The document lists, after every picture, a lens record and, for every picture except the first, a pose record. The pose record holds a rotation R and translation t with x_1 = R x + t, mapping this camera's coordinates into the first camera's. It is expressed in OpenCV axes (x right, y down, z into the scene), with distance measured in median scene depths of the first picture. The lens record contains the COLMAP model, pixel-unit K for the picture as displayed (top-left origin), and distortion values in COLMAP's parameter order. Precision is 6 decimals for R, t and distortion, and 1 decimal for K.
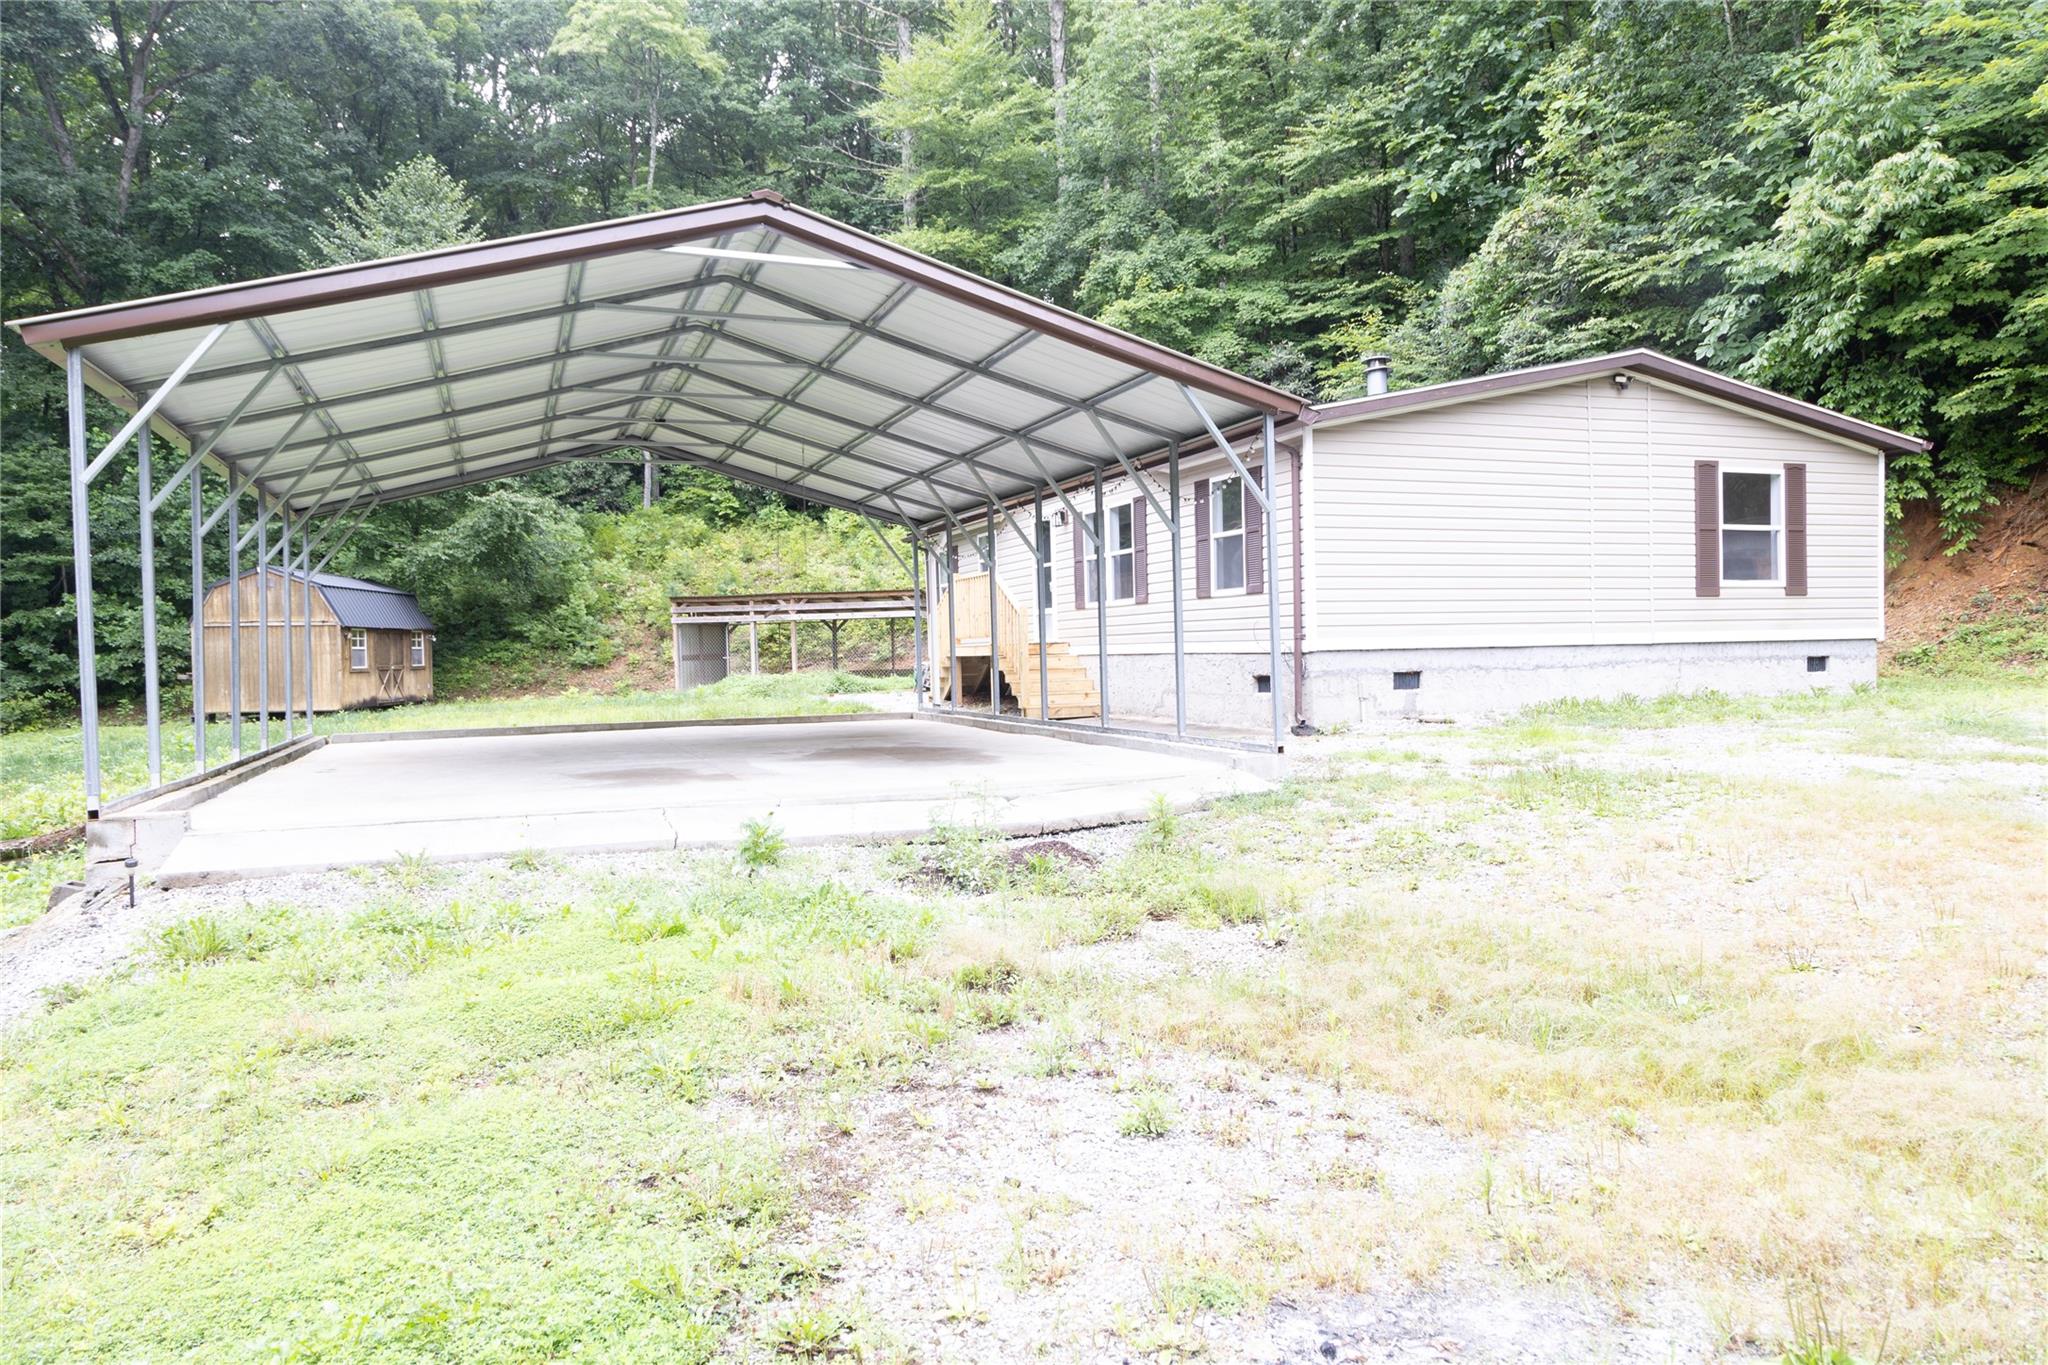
lens RADIAL K [[1363.8, 0, 1022.7], [0, 1363.8, 694.5], [0, 0, 1]] dist [0.012944, 0.000209]
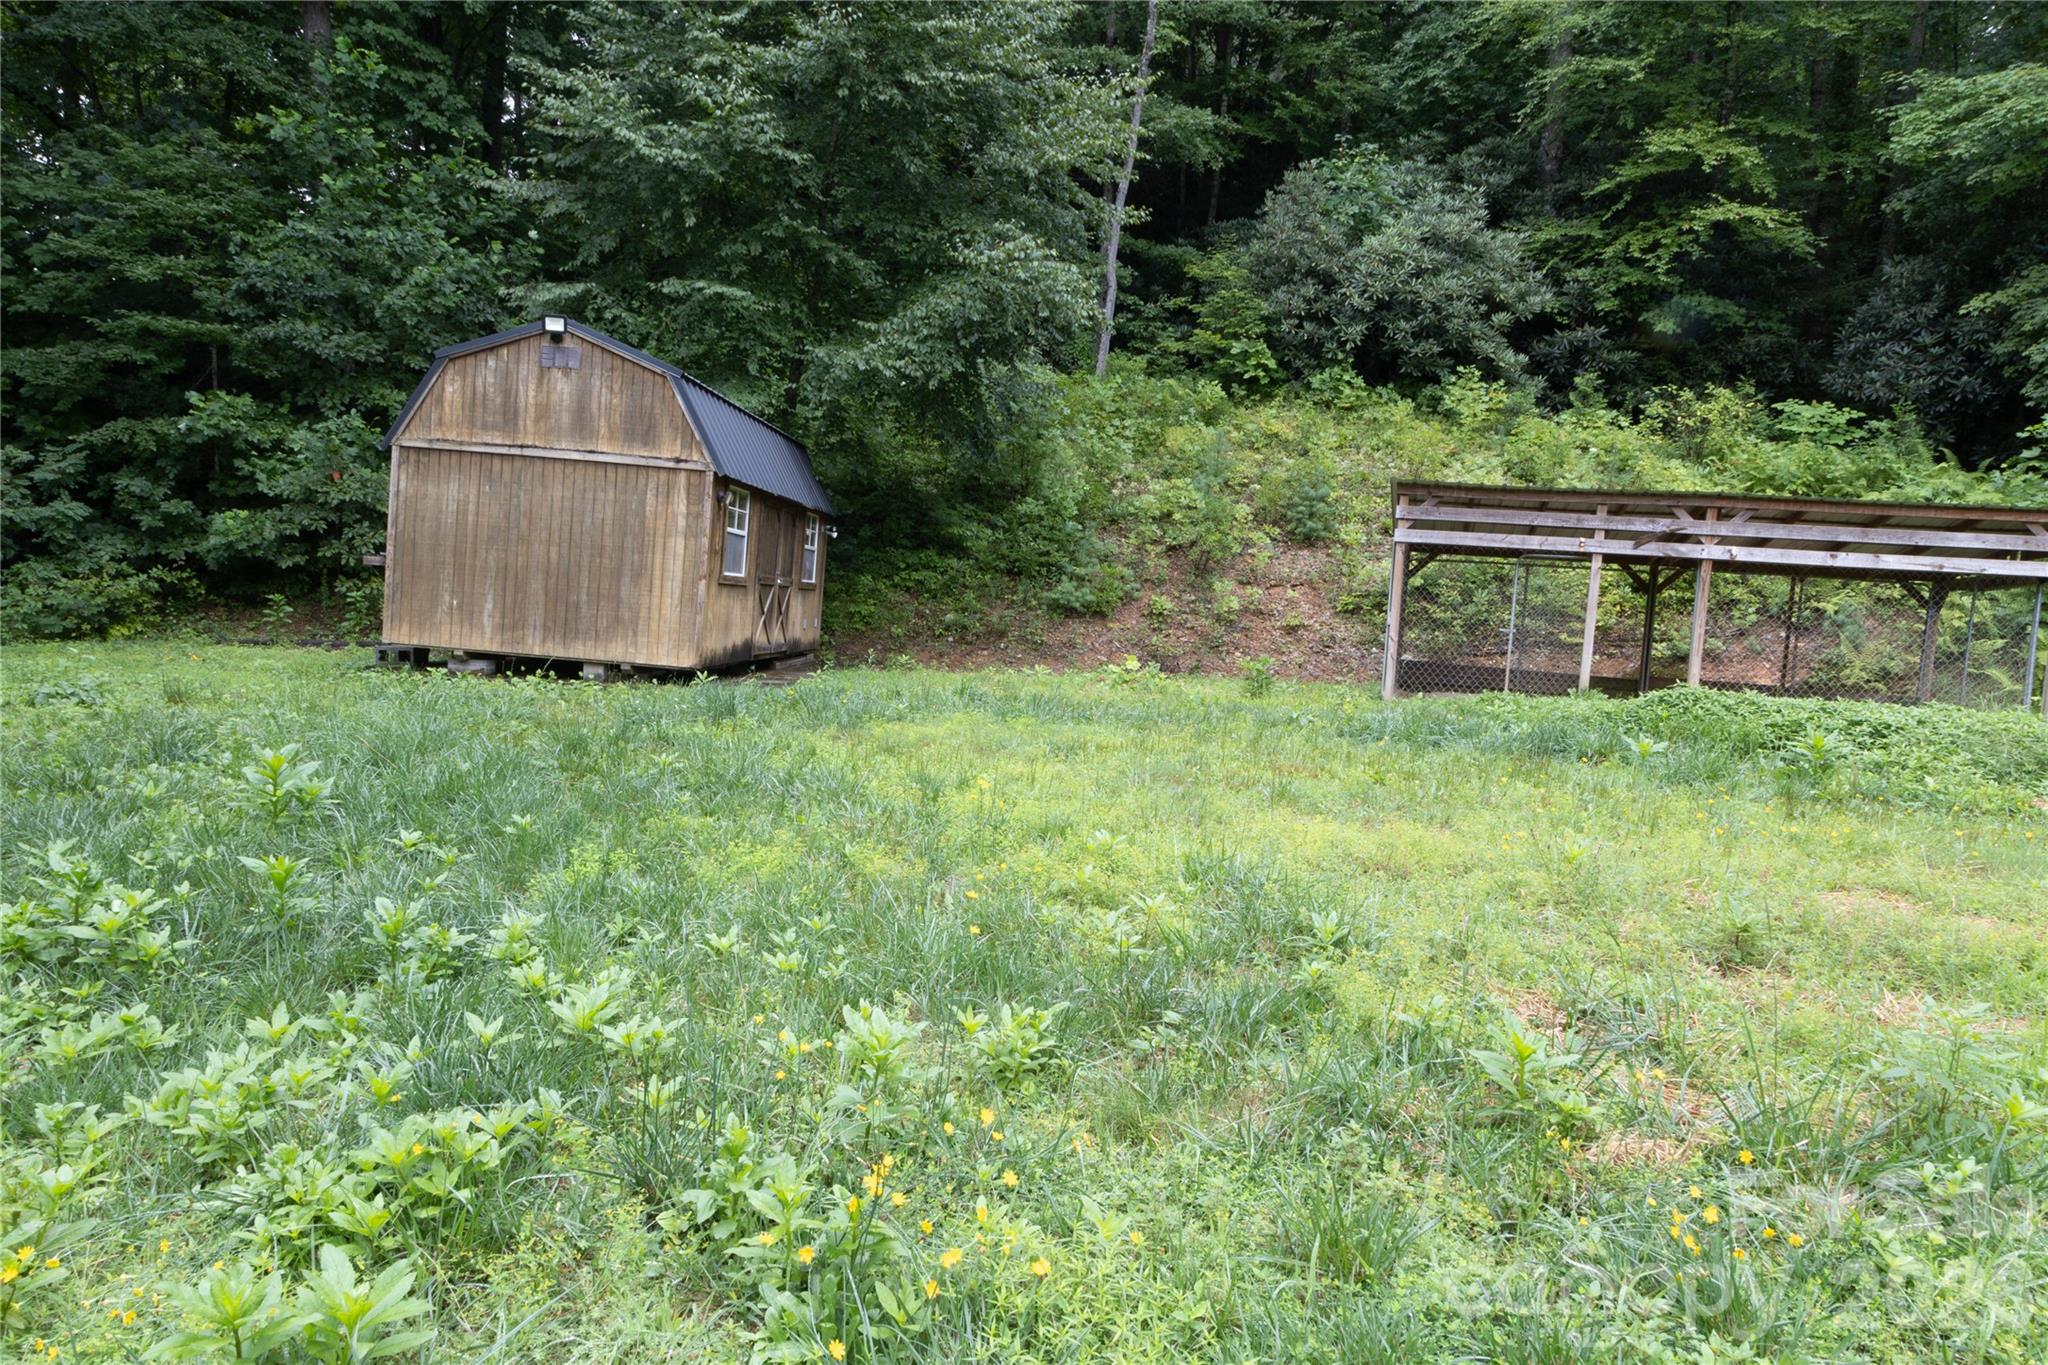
lens RADIAL K [[1363.8, 0, 1026.0], [0, 1363.8, 669.7], [0, 0, 1]] dist [0.012944, 0.000209]
pose [[0.986684, 0.100876, -0.127588, -0.289029], [-0.099711, 0.994896, 0.015501, -0.004536], [0.128501, -0.002572, 0.991706, 0.497227]]
